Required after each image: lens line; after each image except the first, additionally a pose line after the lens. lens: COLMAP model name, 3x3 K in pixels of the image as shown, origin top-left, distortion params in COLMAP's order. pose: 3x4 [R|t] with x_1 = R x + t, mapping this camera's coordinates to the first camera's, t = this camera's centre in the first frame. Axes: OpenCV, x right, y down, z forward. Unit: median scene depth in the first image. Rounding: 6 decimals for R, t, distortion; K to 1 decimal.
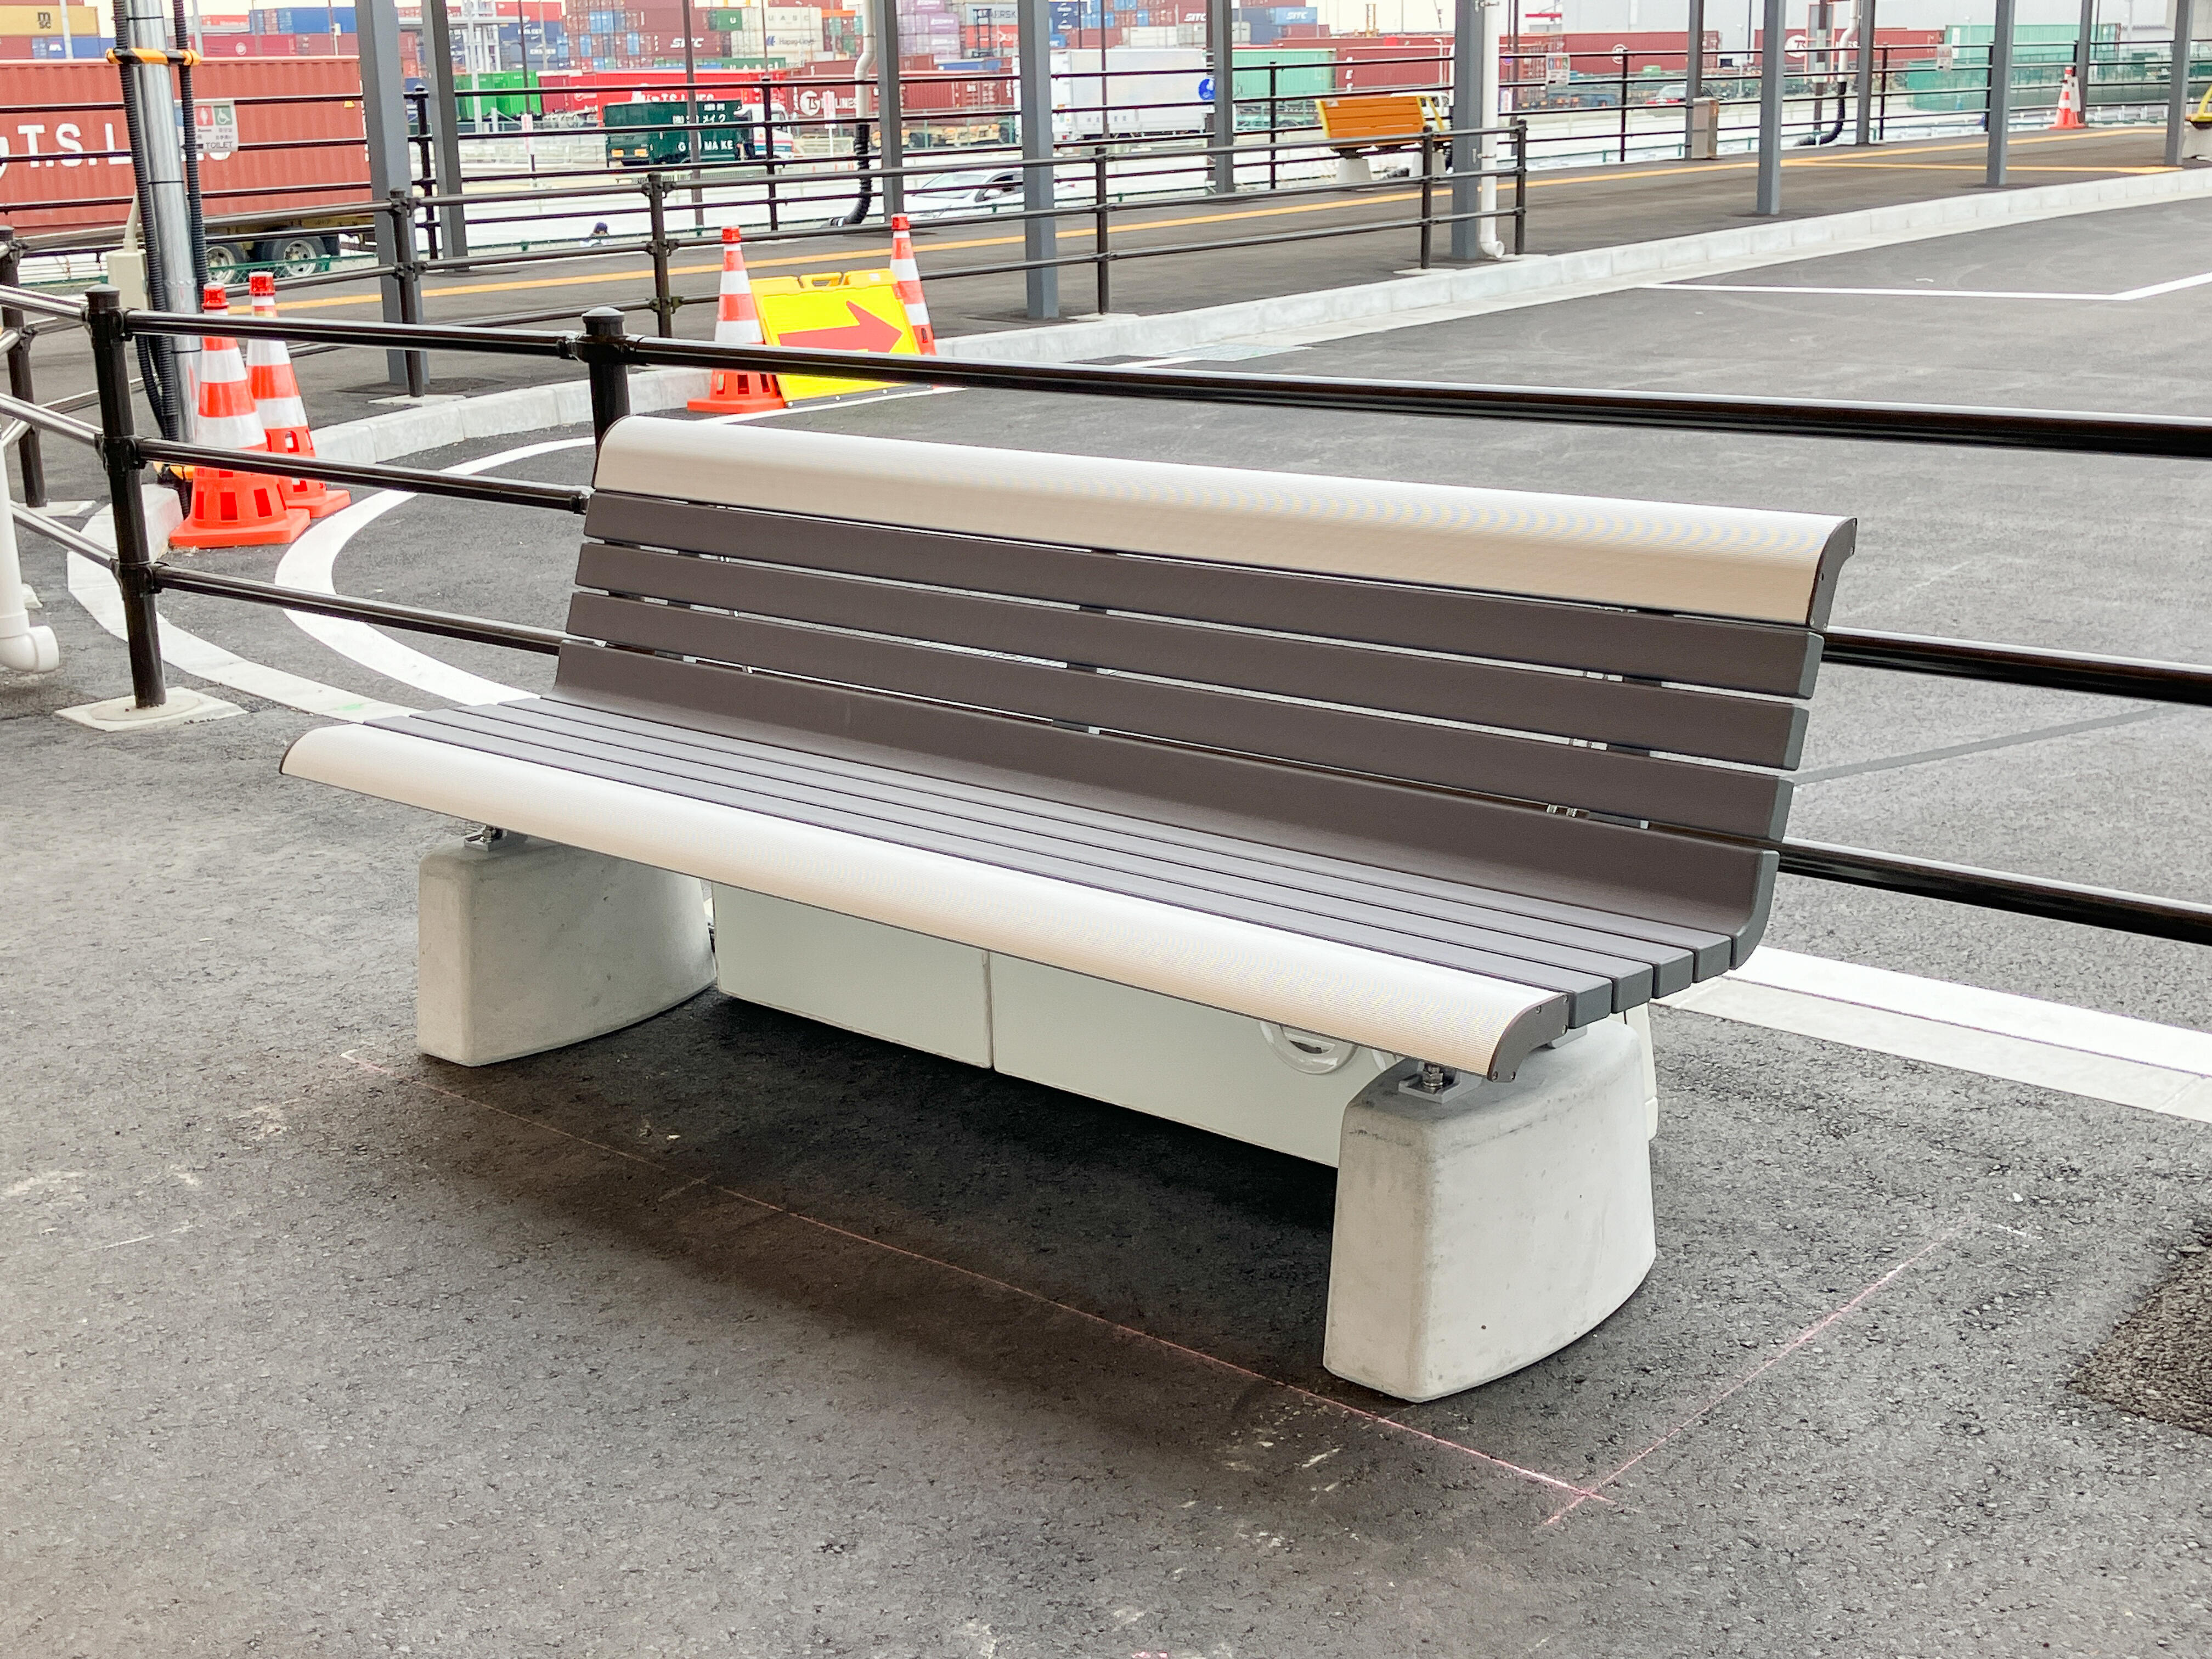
lens RADIAL K [[2727.1, 0, 1106.0], [0, 2727.1, 829.5], [0, 0, 1]] dist [0.028784, -0.030247]
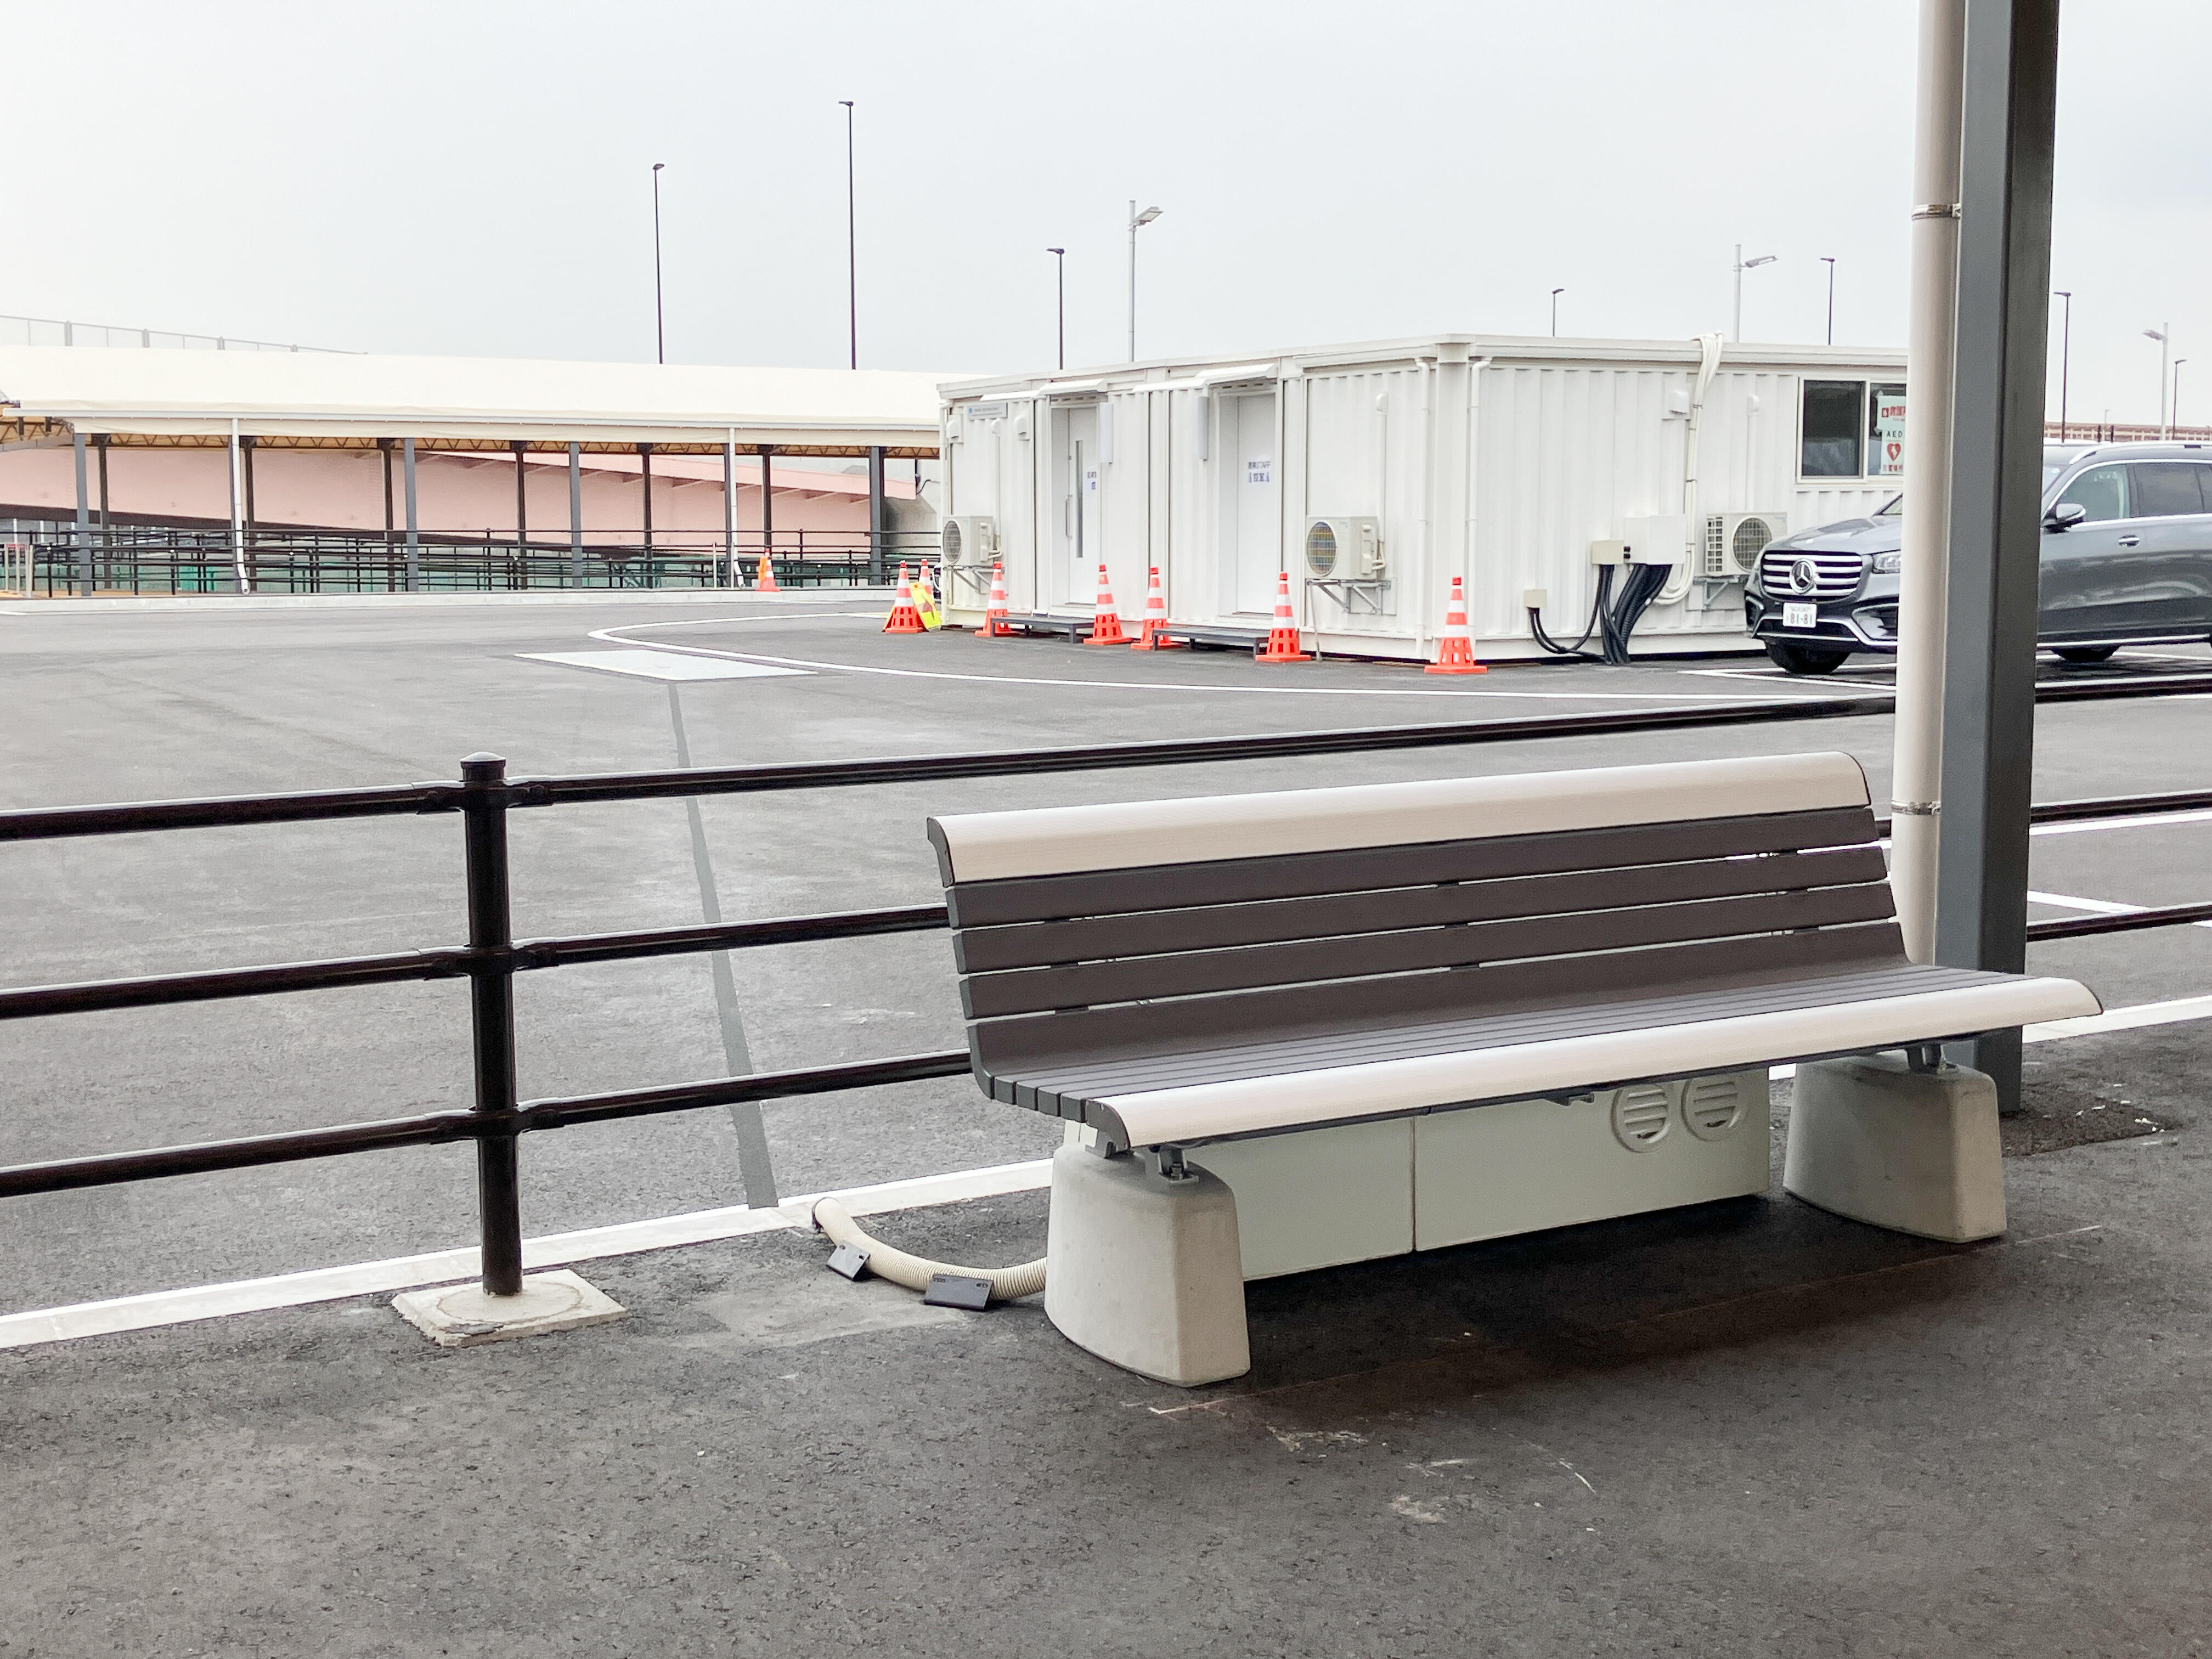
lens RADIAL K [[2727.1, 0, 1106.0], [0, 2727.1, 829.5], [0, 0, 1]] dist [0.028784, -0.030247]
pose [[0.352005, -0.094012, 0.931265, -1.280182], [0.251772, 0.967783, 0.002532, -0.146296], [-0.901501, 0.233576, 0.364334, 0.604938]]
